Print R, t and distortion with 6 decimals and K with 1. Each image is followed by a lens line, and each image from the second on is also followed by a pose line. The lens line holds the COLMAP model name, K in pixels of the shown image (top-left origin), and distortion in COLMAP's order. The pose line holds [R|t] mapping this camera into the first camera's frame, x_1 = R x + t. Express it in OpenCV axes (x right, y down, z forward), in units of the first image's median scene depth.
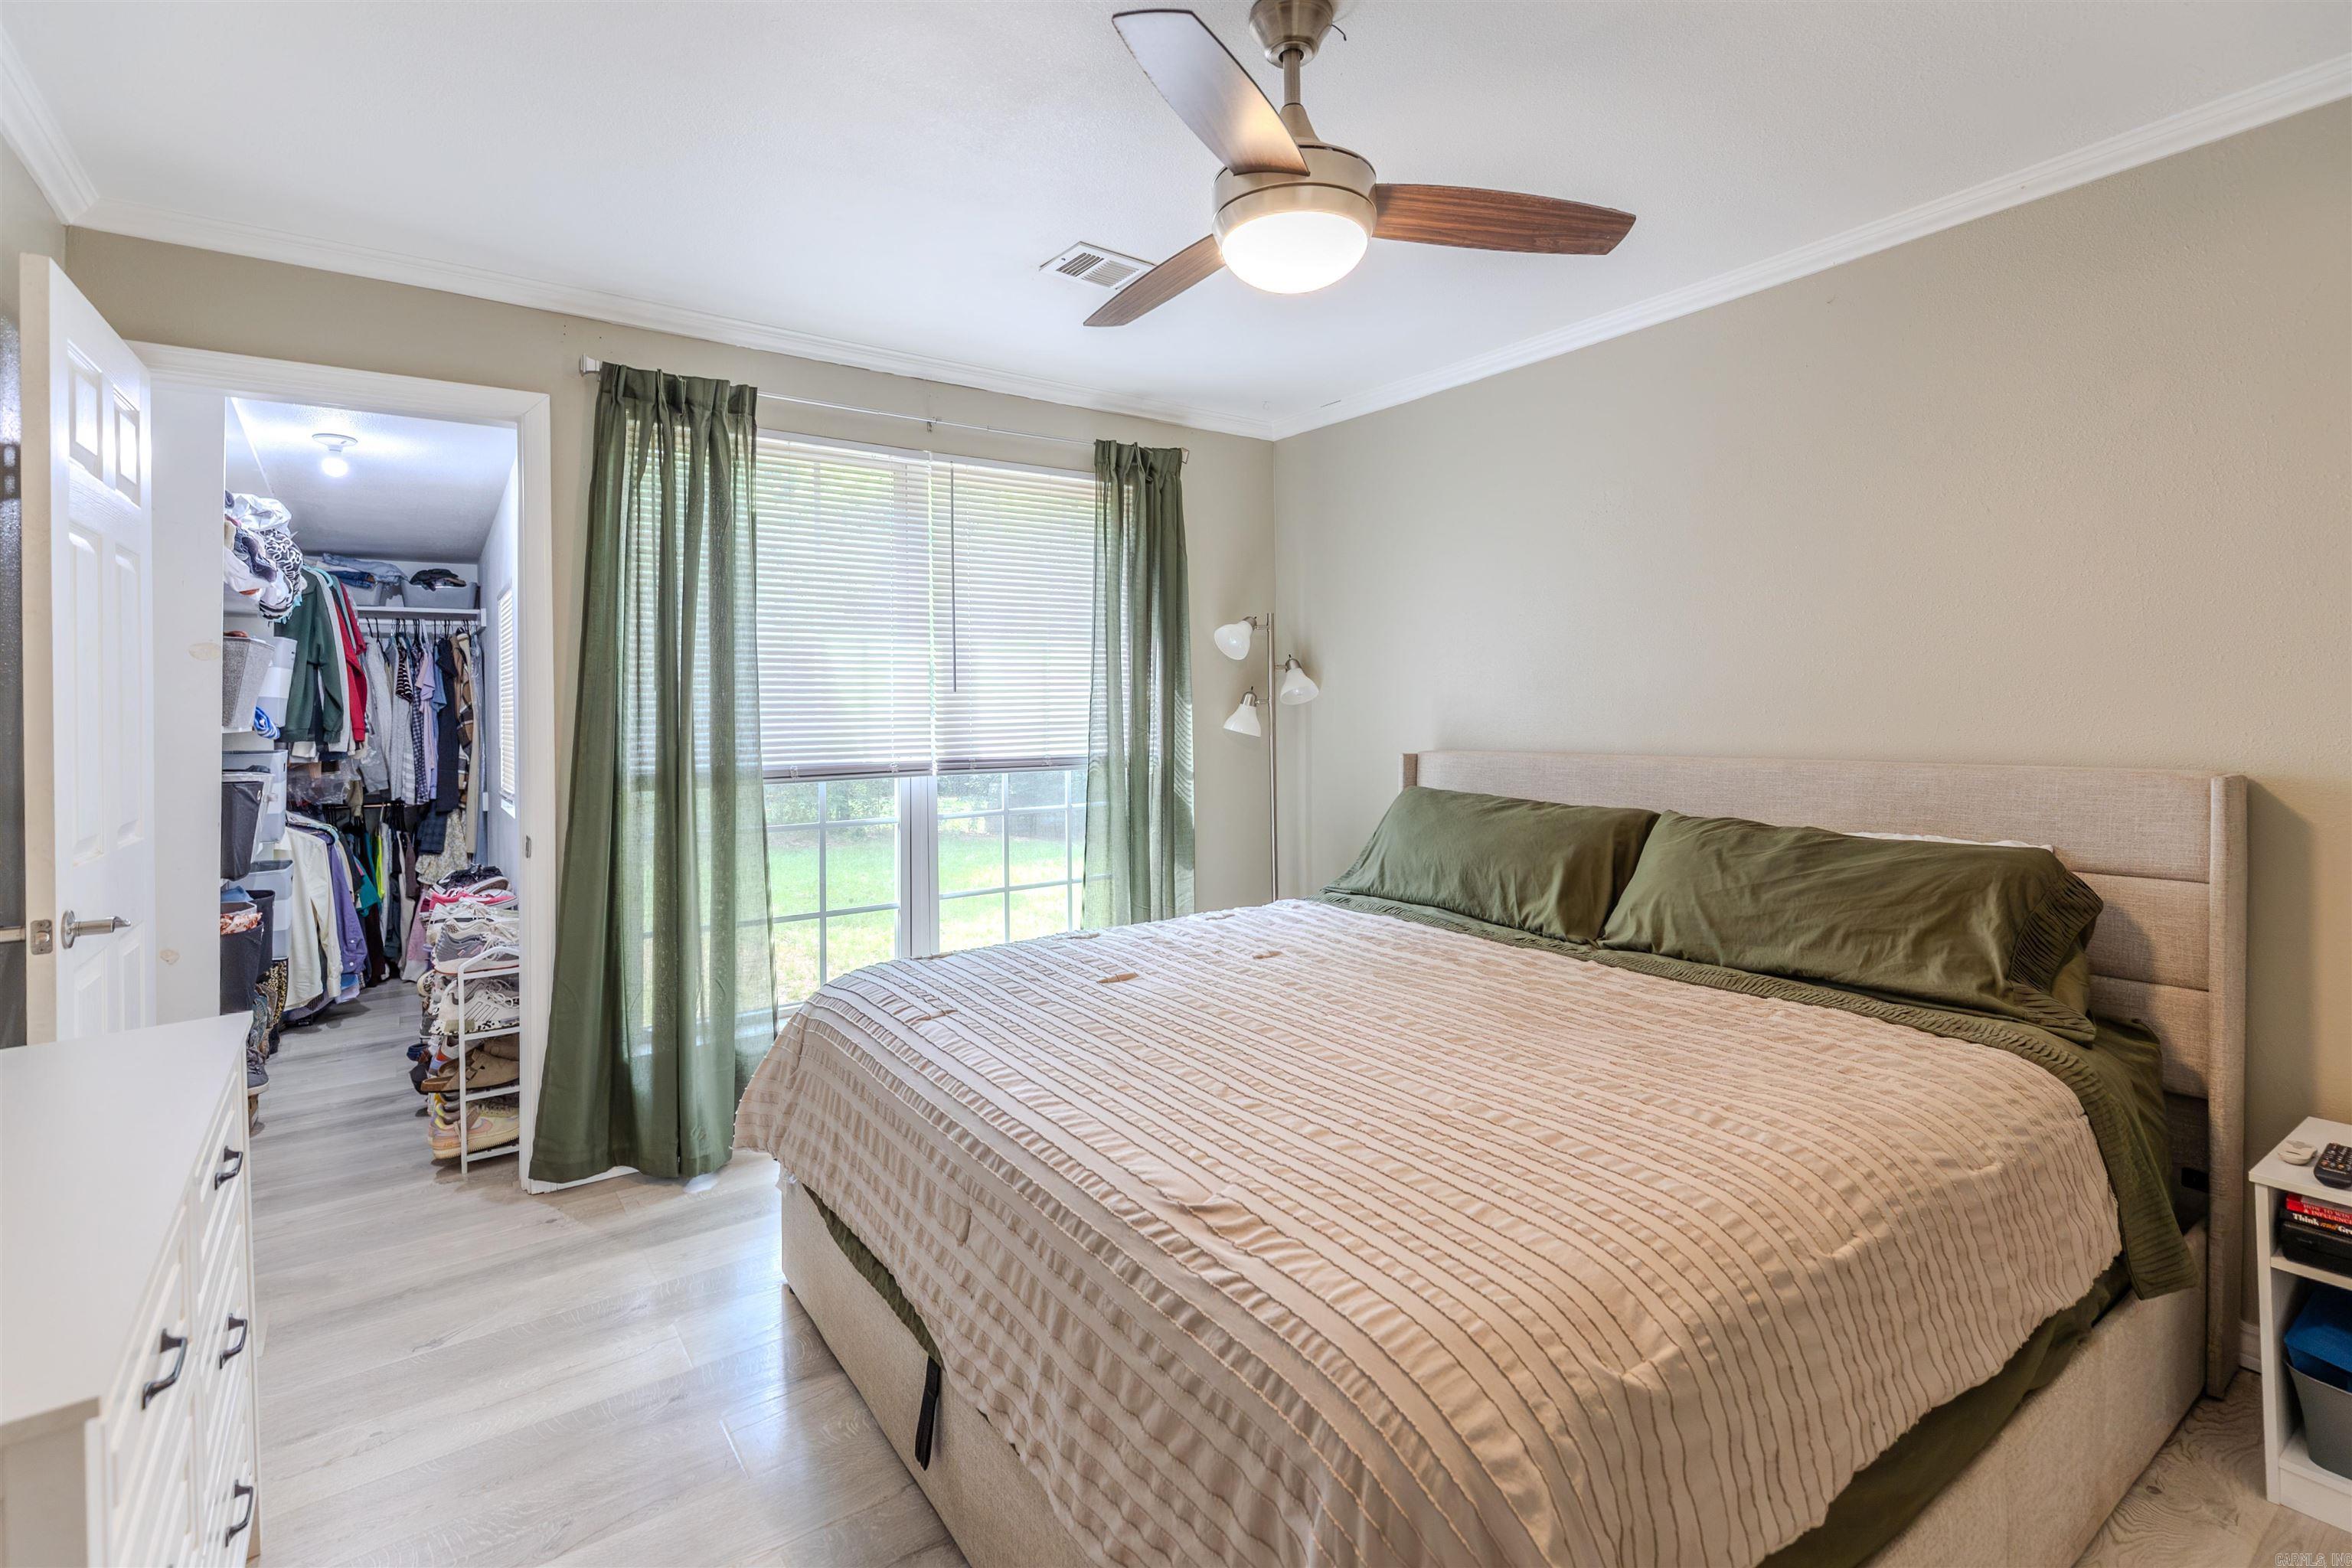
lens RADIAL K [[1101.9, 0, 1174.1], [0, 1101.9, 727.9], [0, 0, 1]] dist [-0.000525, -0.000128]
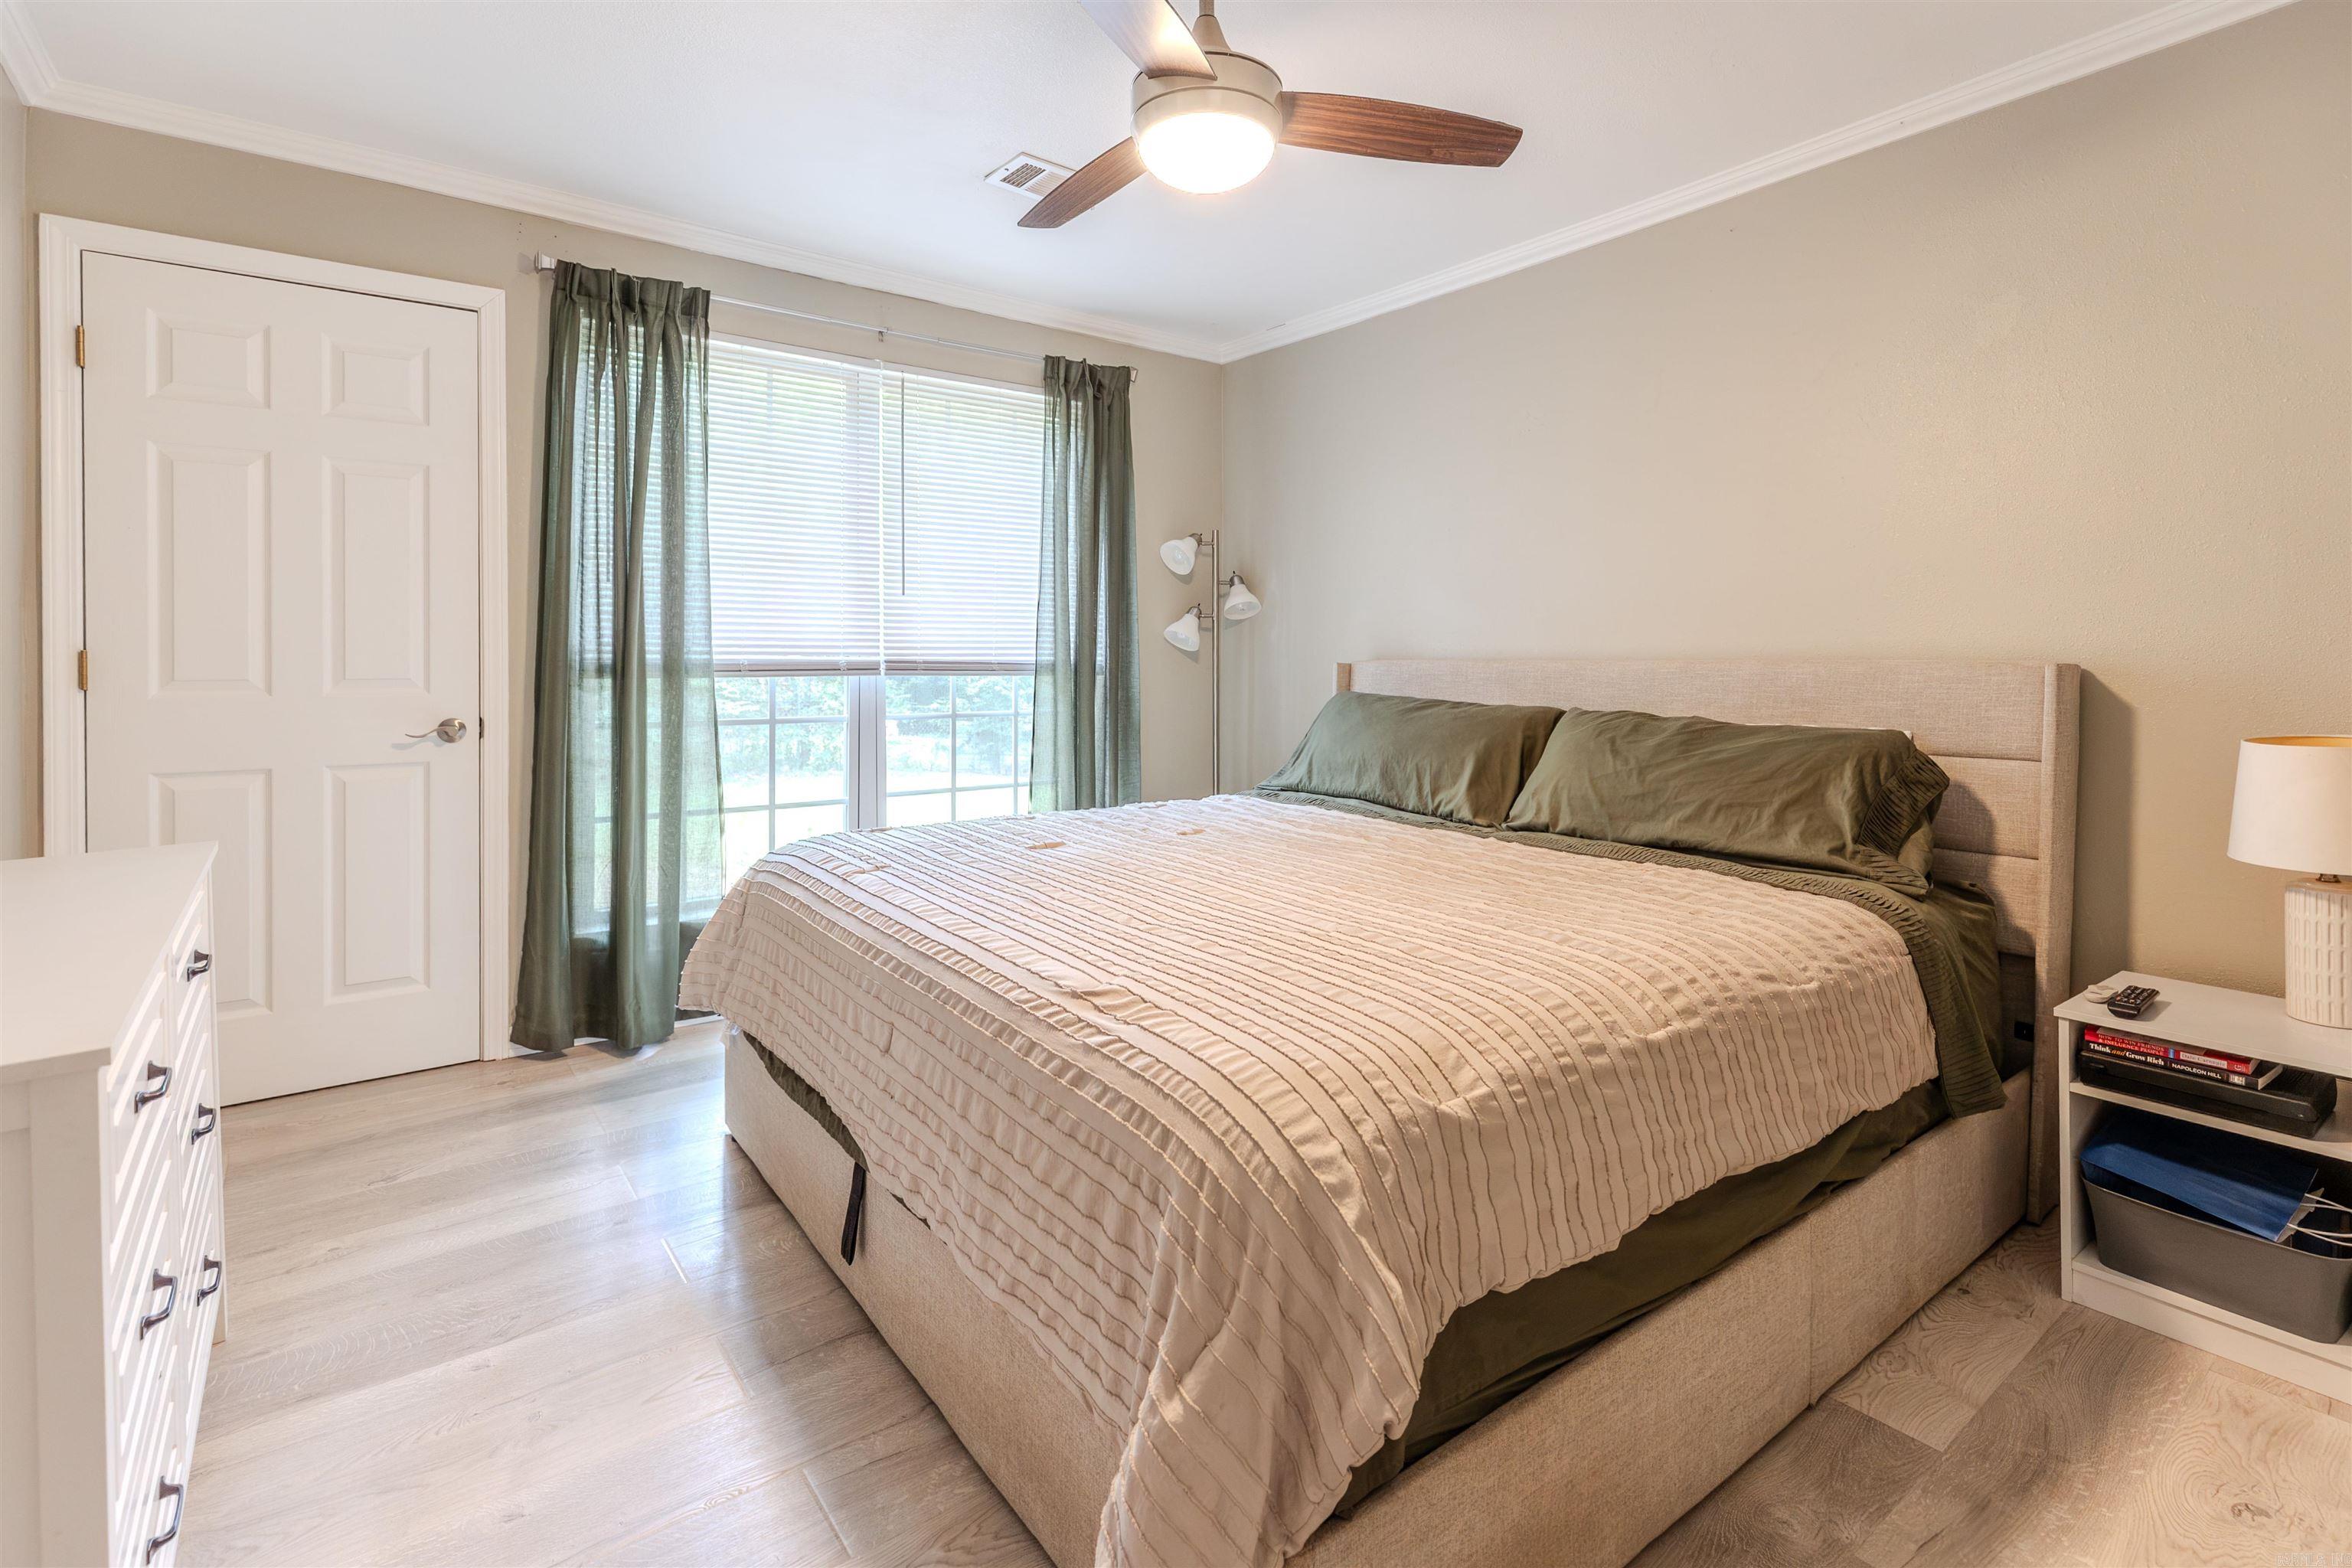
lens RADIAL K [[1107.8, 0, 1176.2], [0, 1107.8, 689.6], [0, 0, 1]] dist [0.001173, -0.000002]
pose [[0.999495, 0.011776, 0.029525, 0.047310], [-0.012142, 0.999851, 0.012236, 0.071060], [-0.029377, -0.012588, 0.999489, -0.081237]]
